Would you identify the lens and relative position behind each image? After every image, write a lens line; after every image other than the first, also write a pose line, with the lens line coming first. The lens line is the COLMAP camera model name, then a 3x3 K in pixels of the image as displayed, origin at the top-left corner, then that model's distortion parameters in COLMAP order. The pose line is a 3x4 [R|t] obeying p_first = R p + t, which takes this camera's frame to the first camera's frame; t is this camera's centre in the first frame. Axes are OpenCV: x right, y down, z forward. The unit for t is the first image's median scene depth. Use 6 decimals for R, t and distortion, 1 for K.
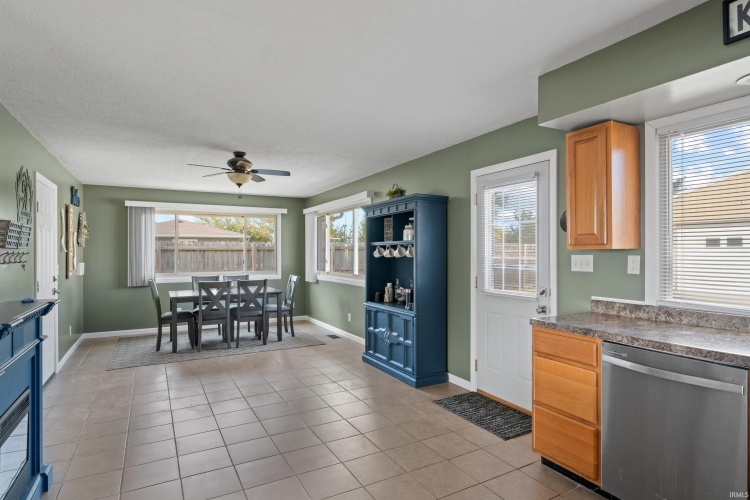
lens RADIAL K [[405.9, 0, 375.0], [0, 405.9, 250.0], [0, 0, 1]] dist [0.000327, 0.000241]
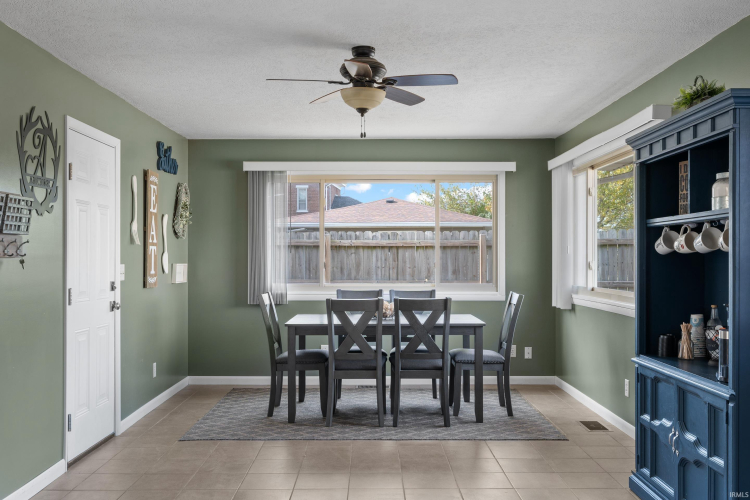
lens RADIAL K [[745.3, 0, 375.0], [0, 745.3, 250.0], [0, 0, 1]] dist [-0.001050, -0.003052]
pose [[0.875856, -0.001720, -0.482570, 0.109362], [0.000928, 0.999998, -0.001879, 0.014225], [0.482572, 0.001198, 0.875856, 0.147842]]
